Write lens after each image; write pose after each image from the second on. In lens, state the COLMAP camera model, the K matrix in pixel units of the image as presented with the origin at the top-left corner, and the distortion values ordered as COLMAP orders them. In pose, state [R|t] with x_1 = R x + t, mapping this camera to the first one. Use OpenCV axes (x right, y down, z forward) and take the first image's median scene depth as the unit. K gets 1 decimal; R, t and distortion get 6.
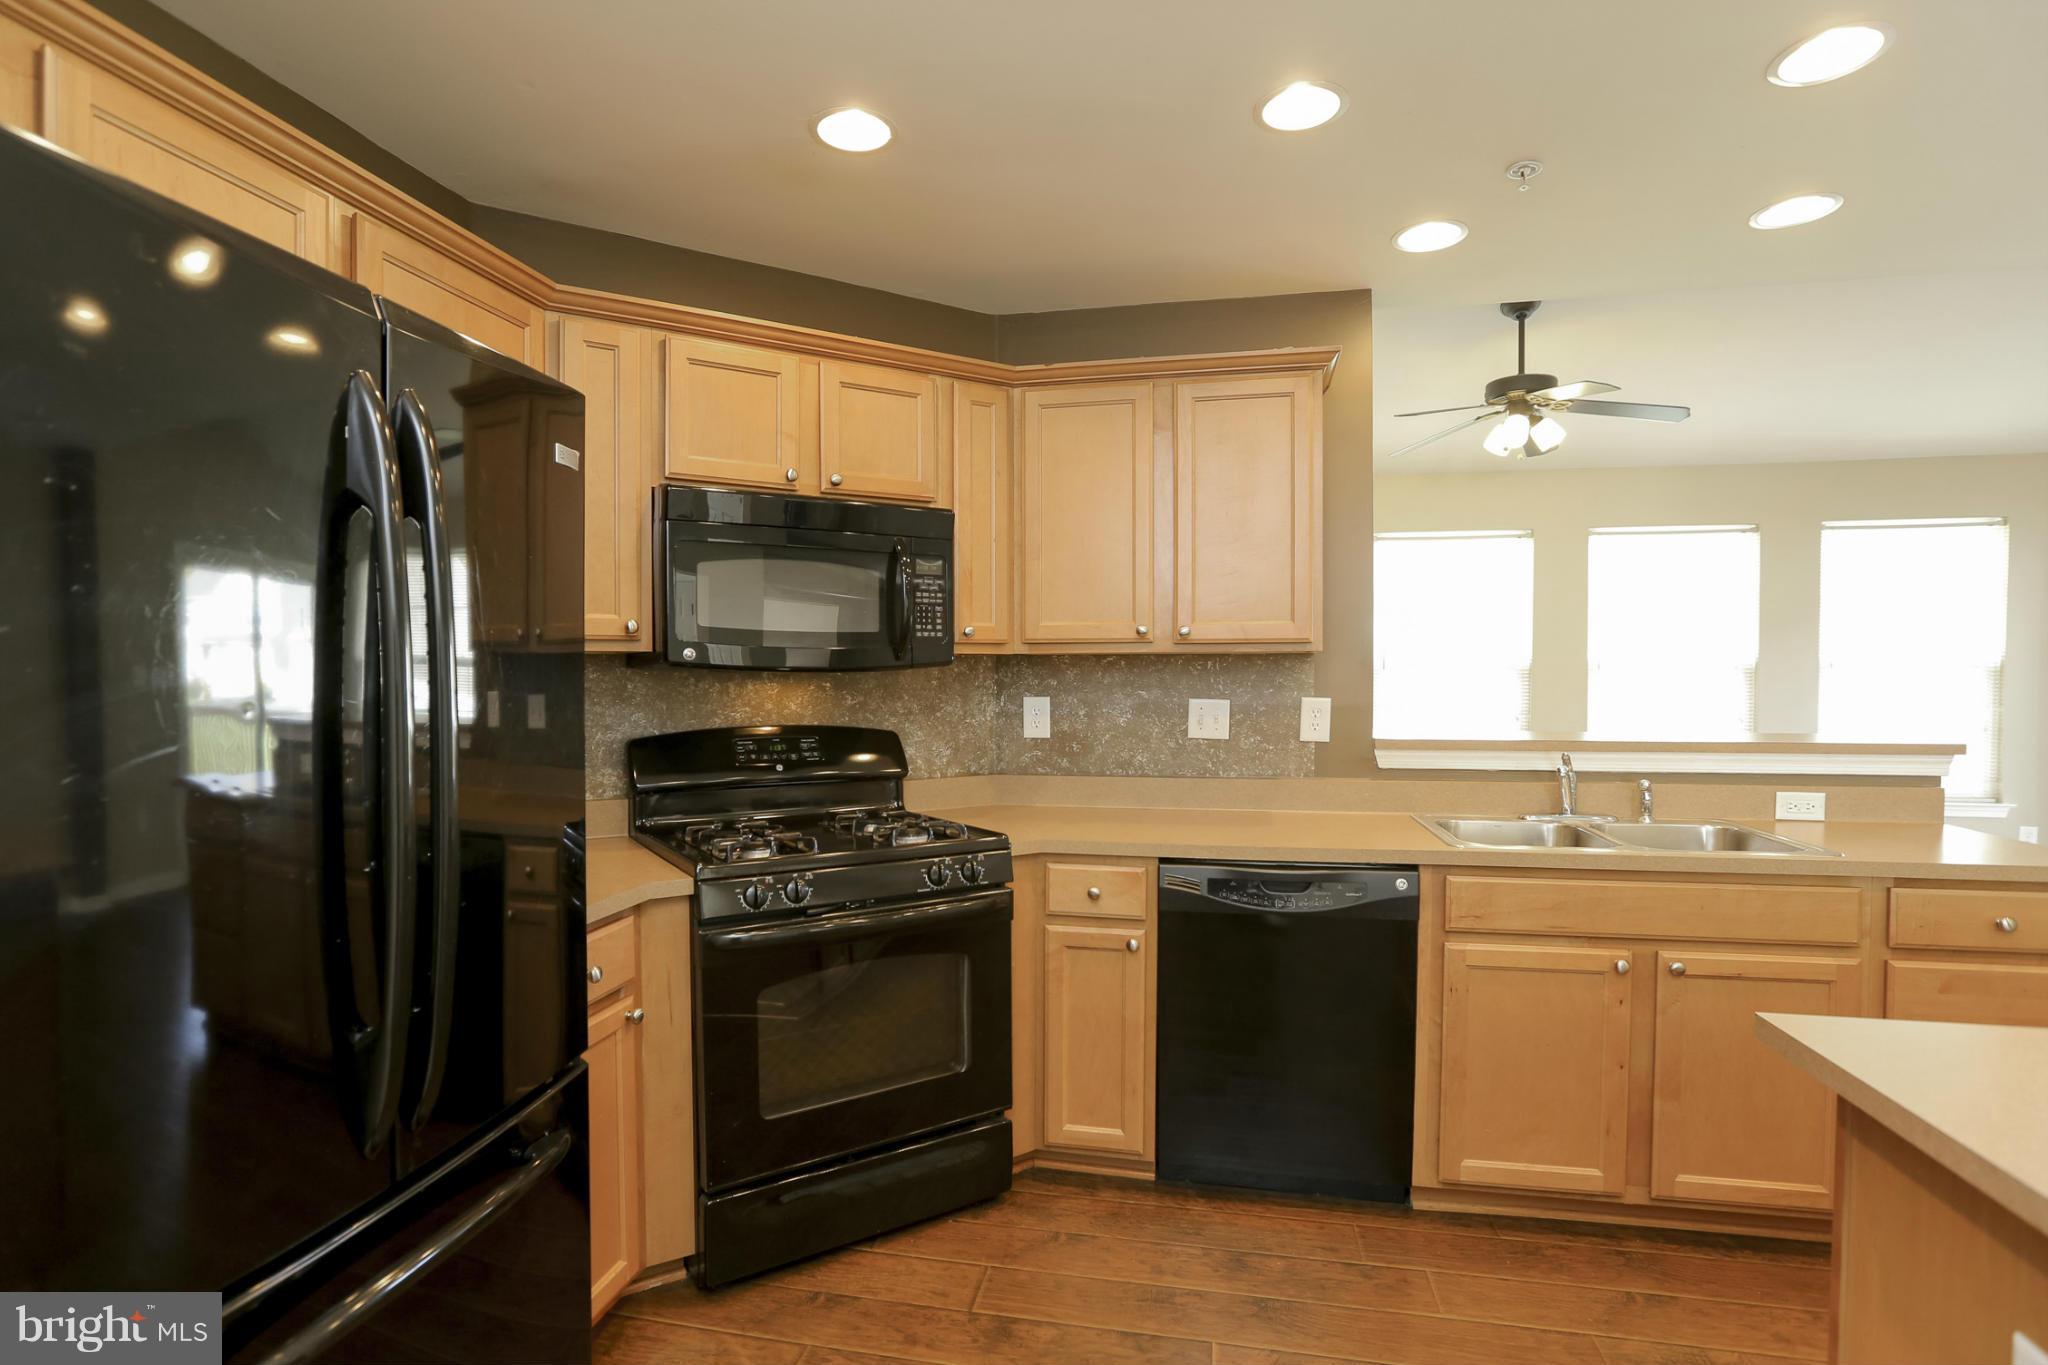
lens RADIAL K [[1028.9, 0, 1022.1], [0, 1028.9, 692.6], [0, 0, 1]] dist [0.018805, 0.000311]
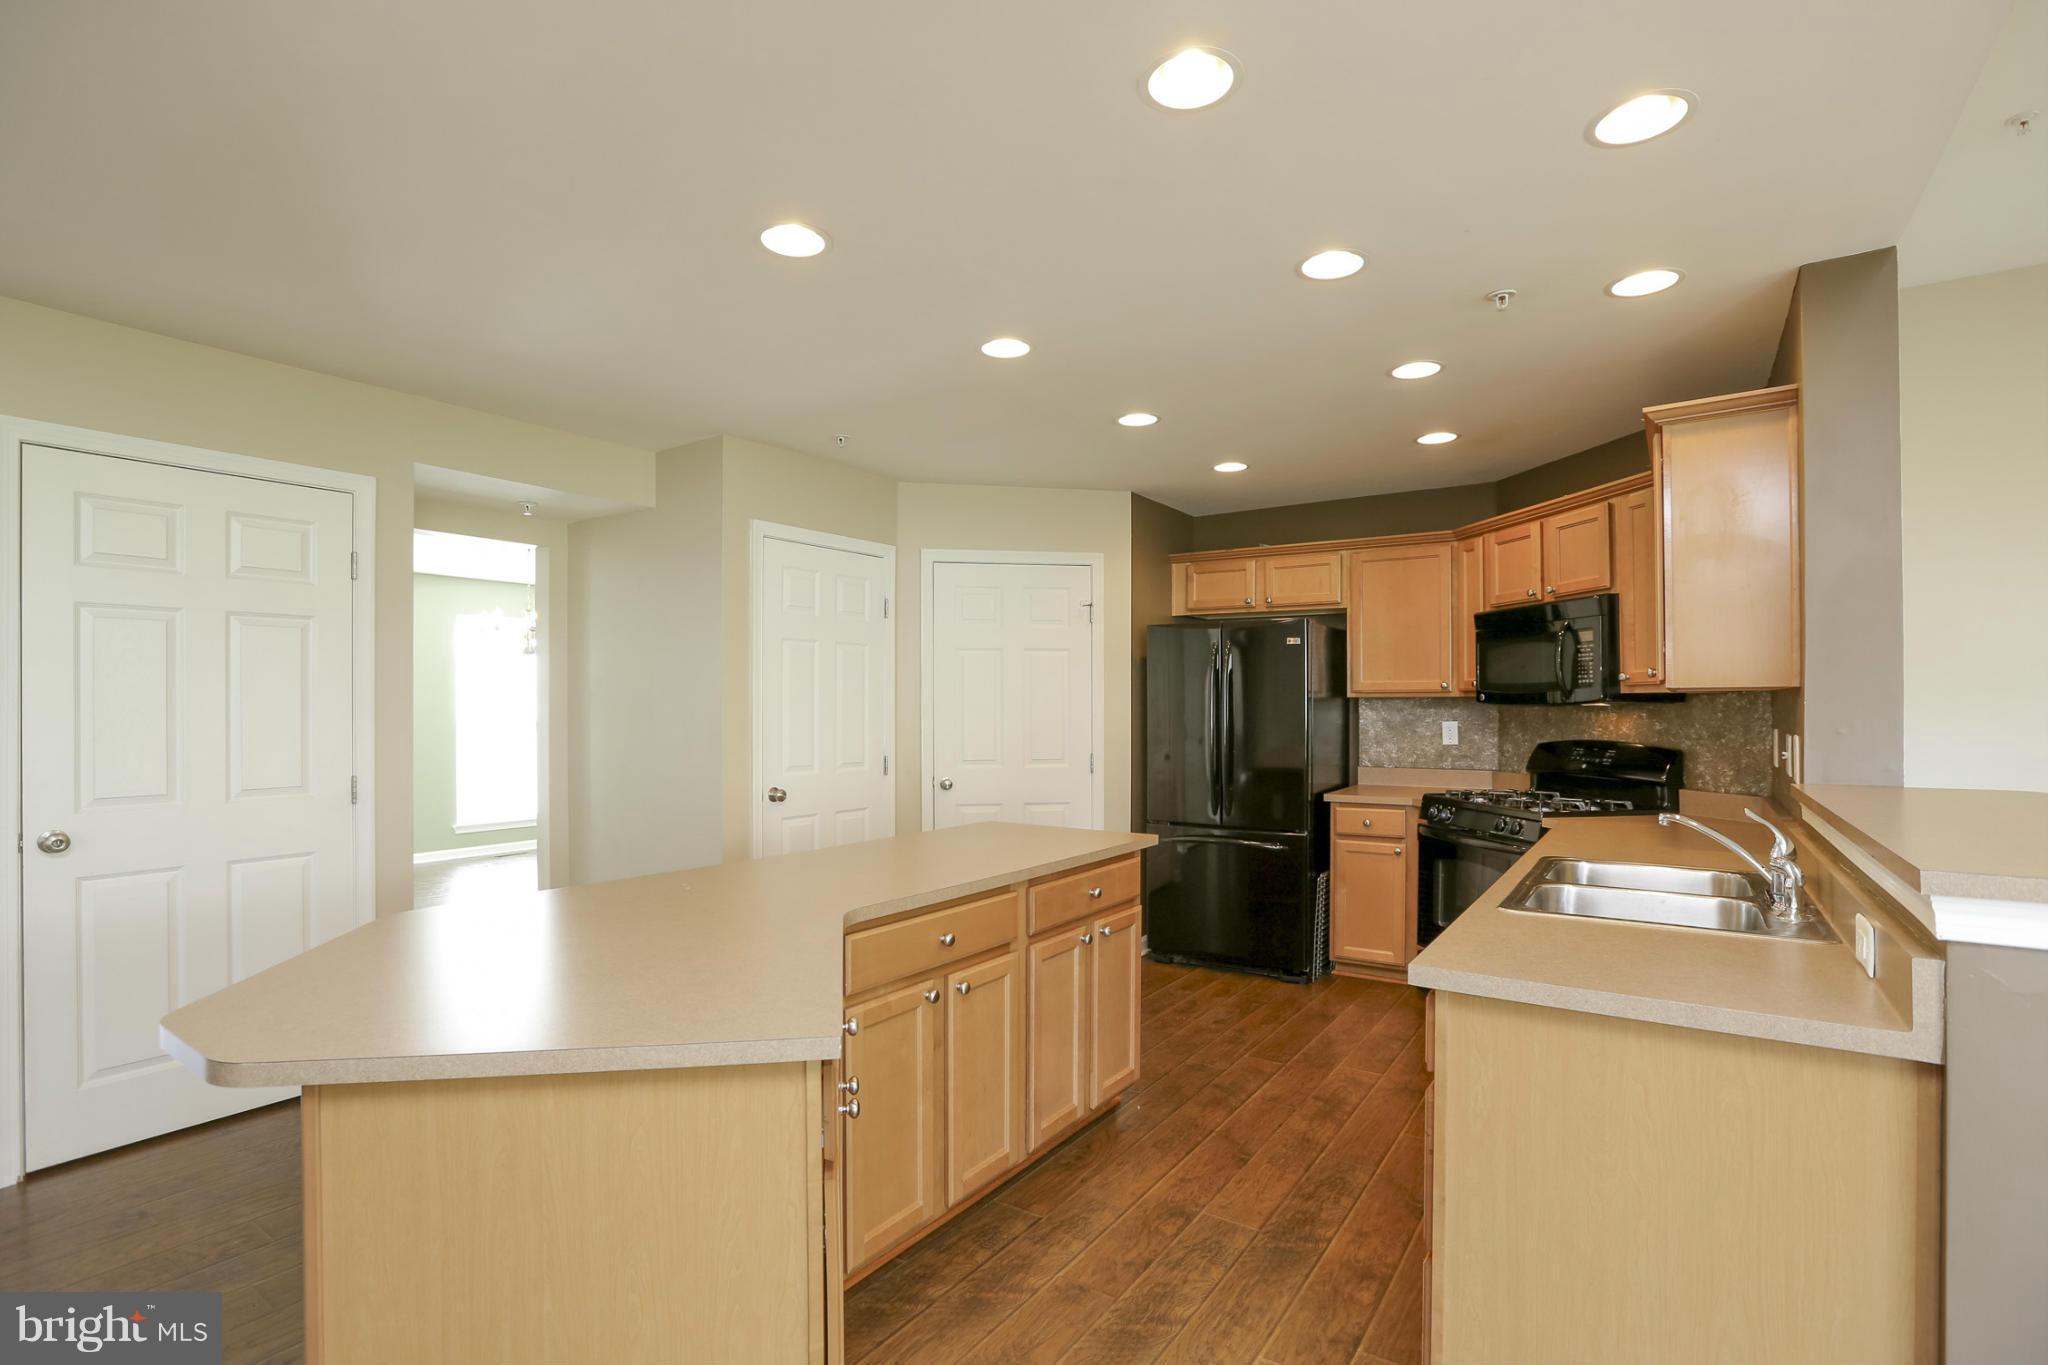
lens RADIAL K [[1003.7, 0, 1017.9], [0, 1003.7, 693.6], [0, 0, 1]] dist [0.027666, 0.000314]
pose [[-0.387802, -0.002479, -0.921740, 1.417445], [-0.008321, 0.999965, 0.000812, -0.030069], [0.921705, 0.007984, -0.387809, 0.724282]]
